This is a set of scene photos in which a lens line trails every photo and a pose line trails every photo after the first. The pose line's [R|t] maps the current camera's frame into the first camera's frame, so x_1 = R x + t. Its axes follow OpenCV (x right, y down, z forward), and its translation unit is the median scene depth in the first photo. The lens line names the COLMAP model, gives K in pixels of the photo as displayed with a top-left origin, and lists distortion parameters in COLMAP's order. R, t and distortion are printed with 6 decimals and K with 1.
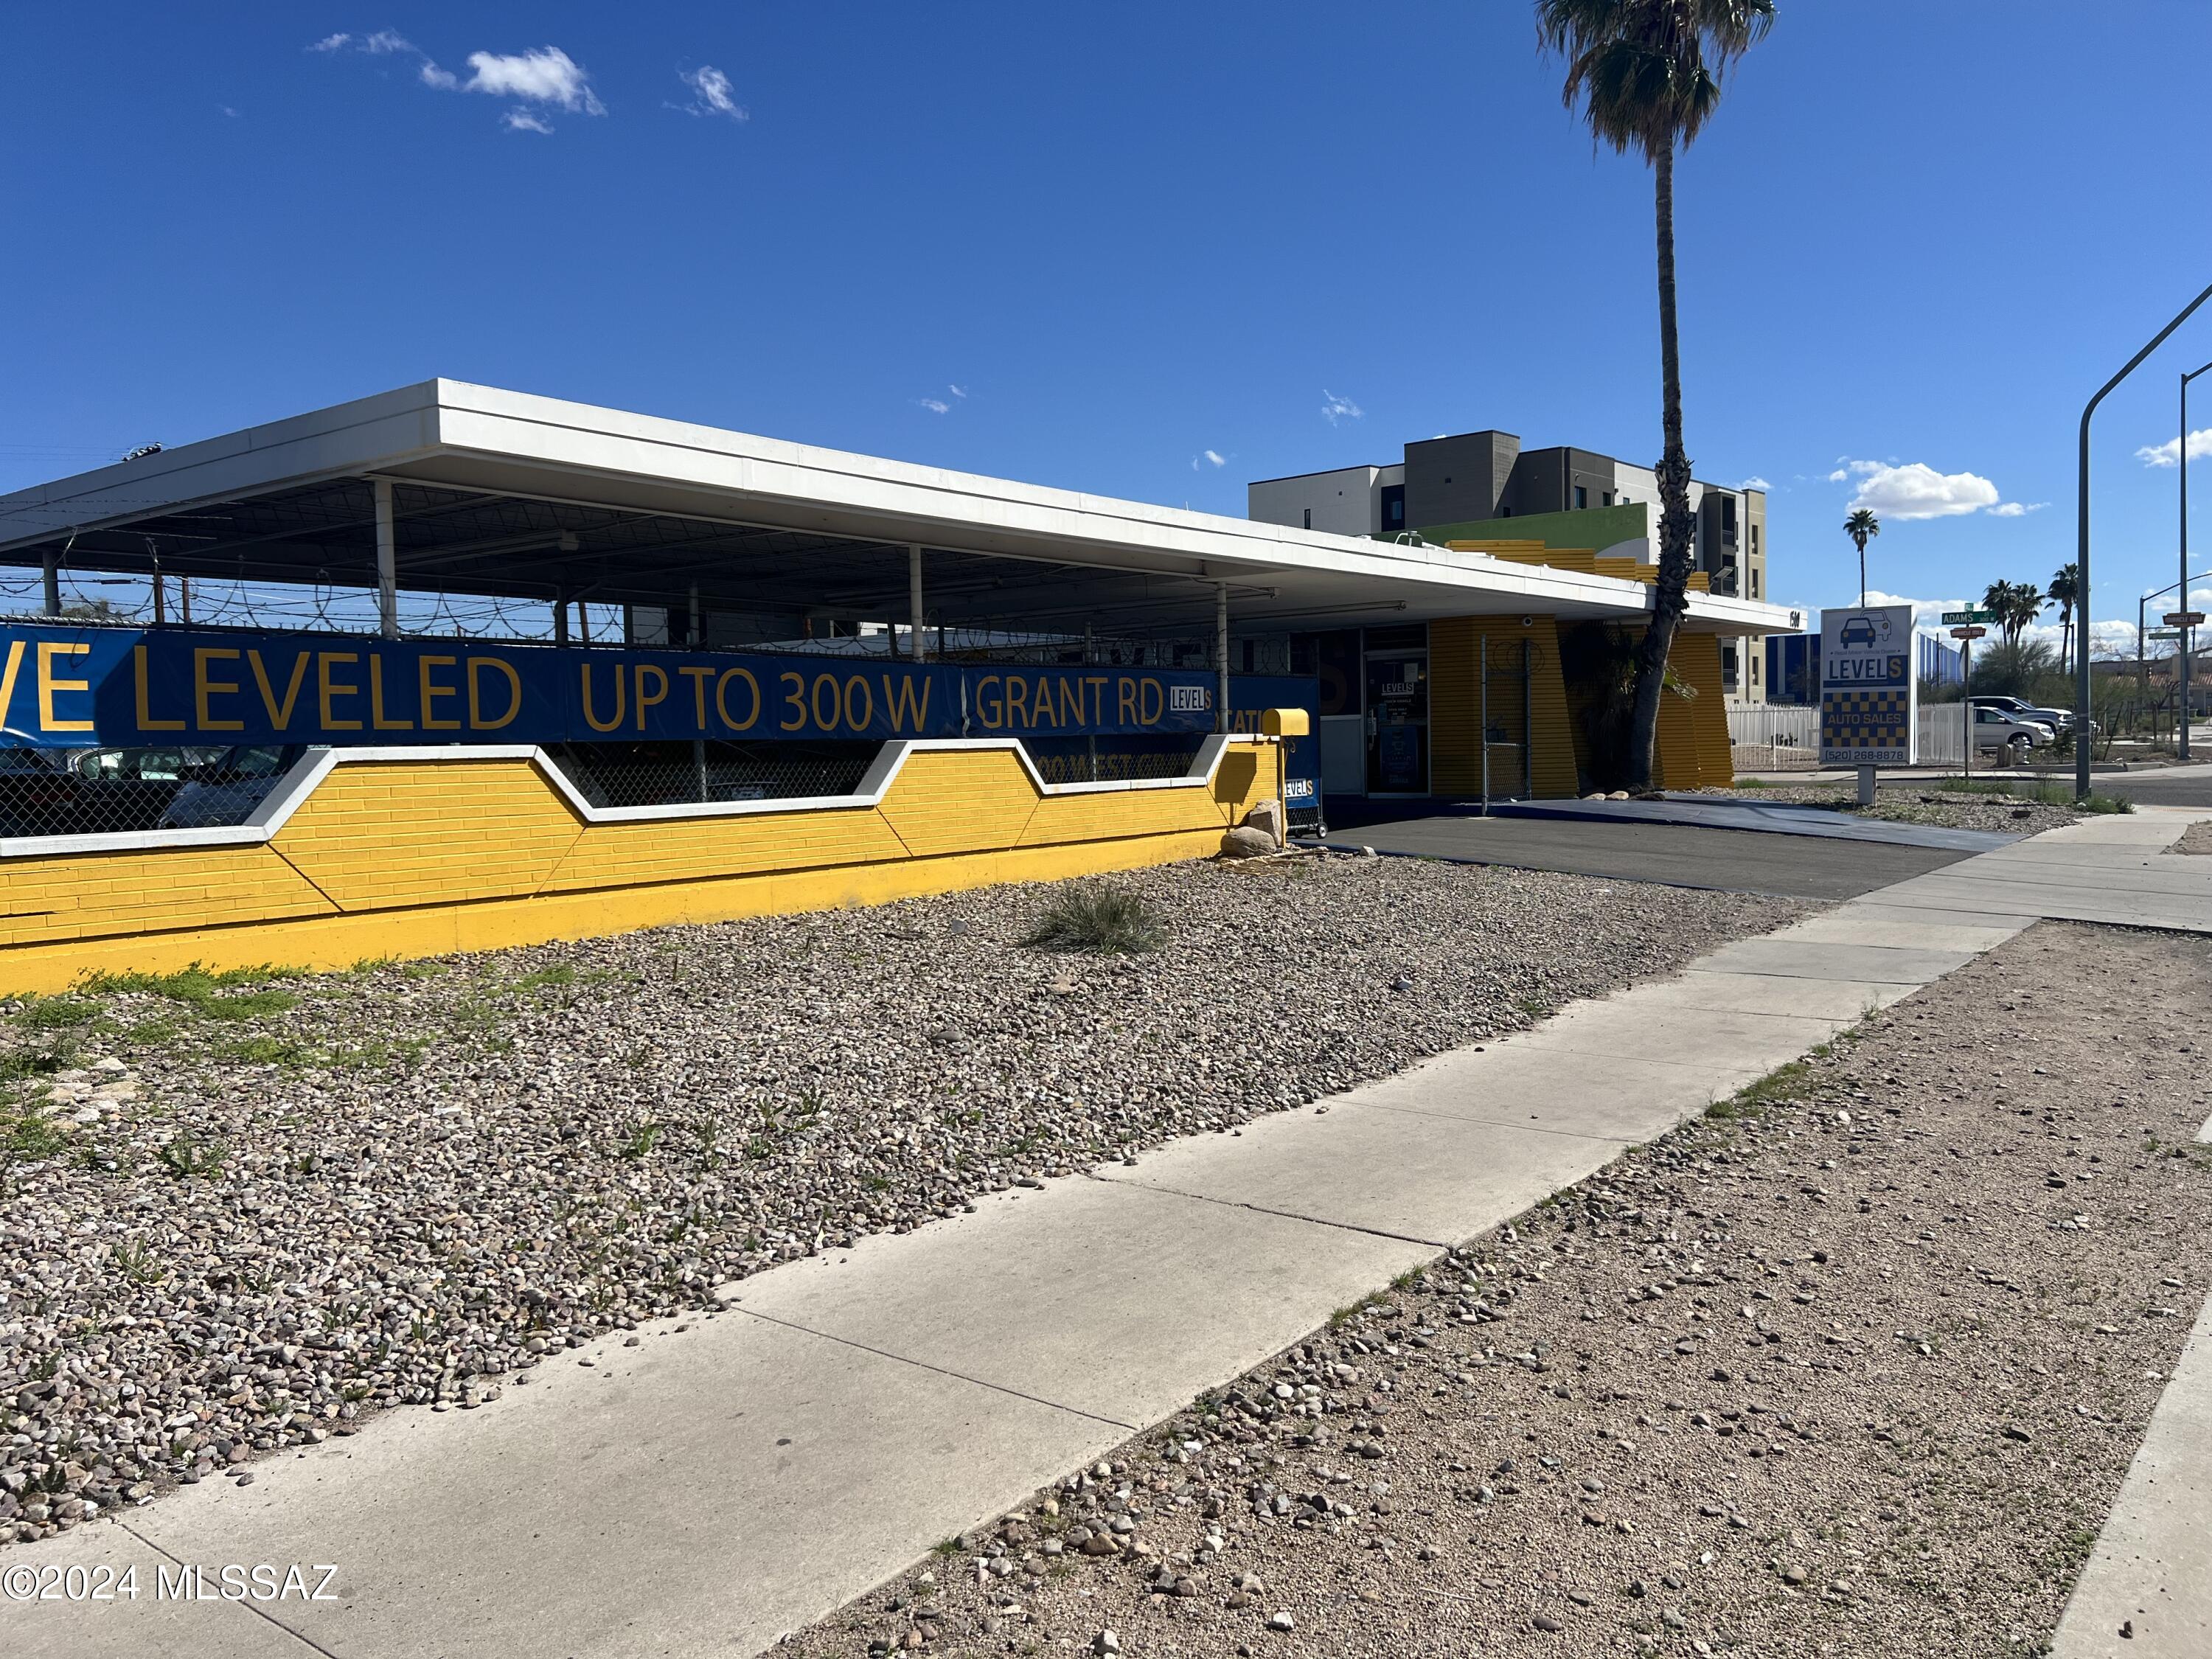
lens RADIAL K [[1677.6, 0, 1096.2], [0, 1677.6, 819.0], [0, 0, 1]] dist [0.070948, -0.078947]
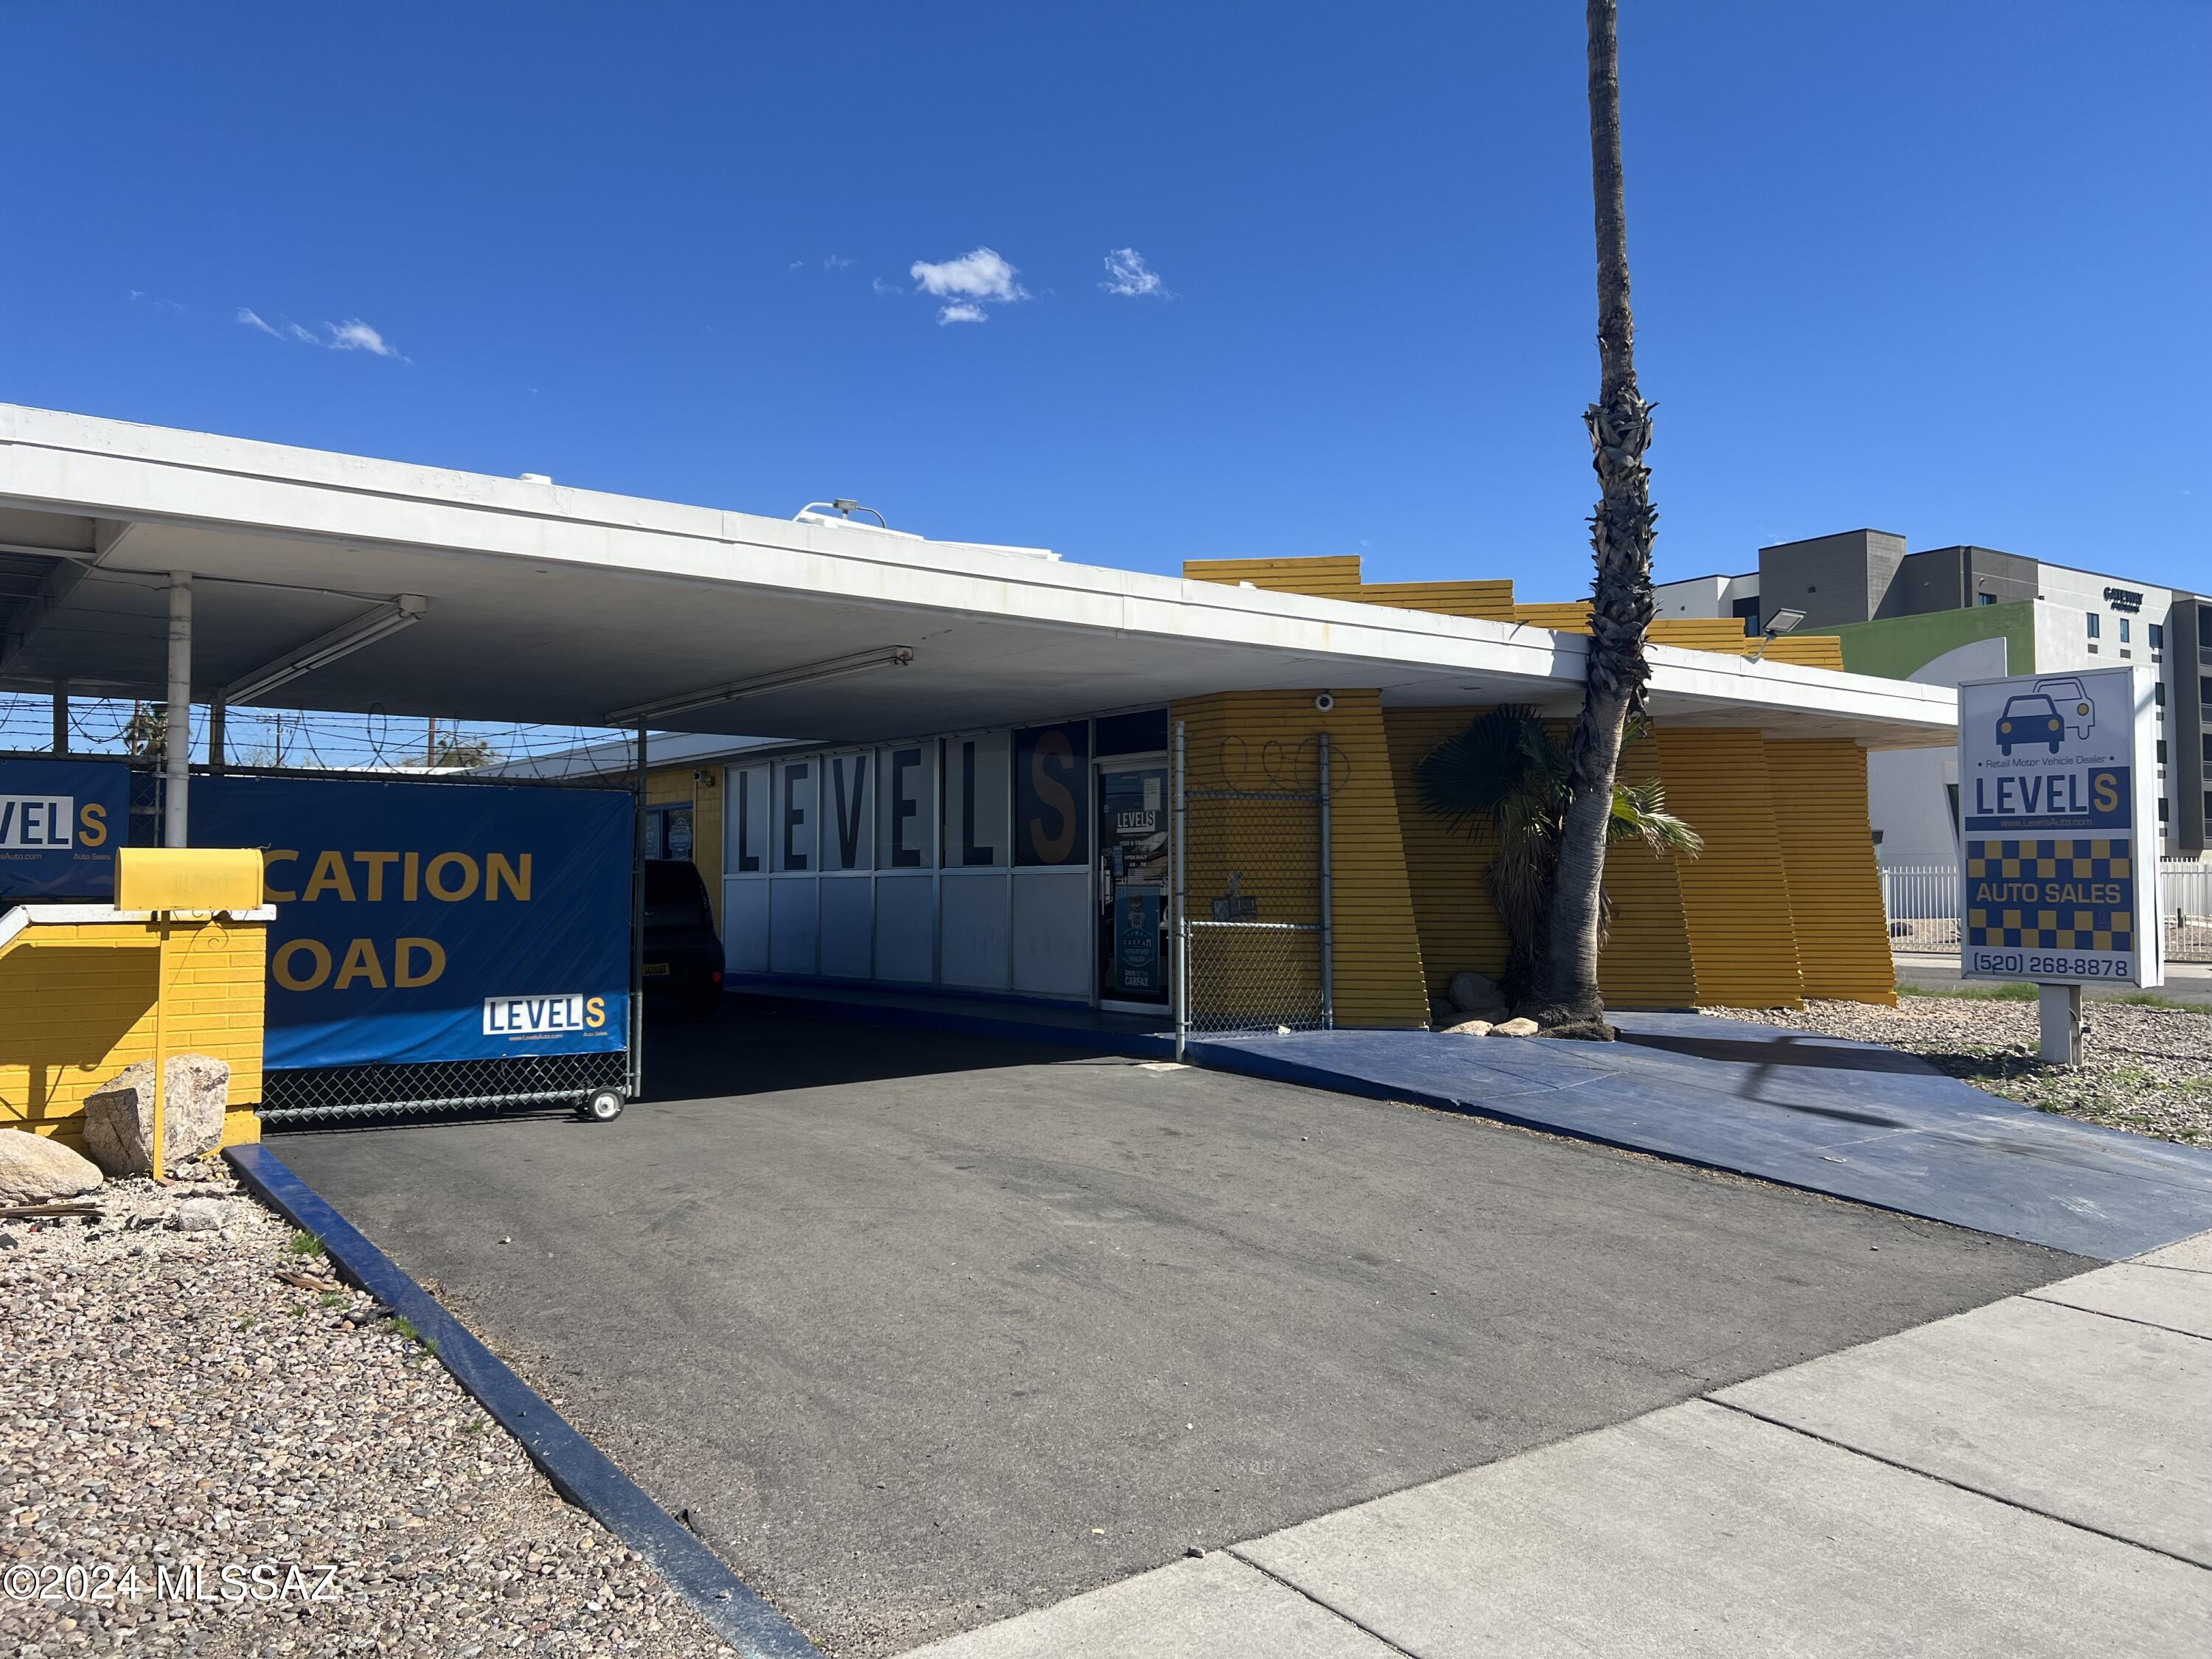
lens RADIAL K [[1677.6, 0, 1096.2], [0, 1677.6, 819.0], [0, 0, 1]] dist [0.070948, -0.078947]
pose [[0.967038, 0.008352, -0.254495, 0.579166], [-0.030452, 0.996082, -0.083025, -0.056950], [0.252805, 0.088039, 0.963503, 0.823595]]
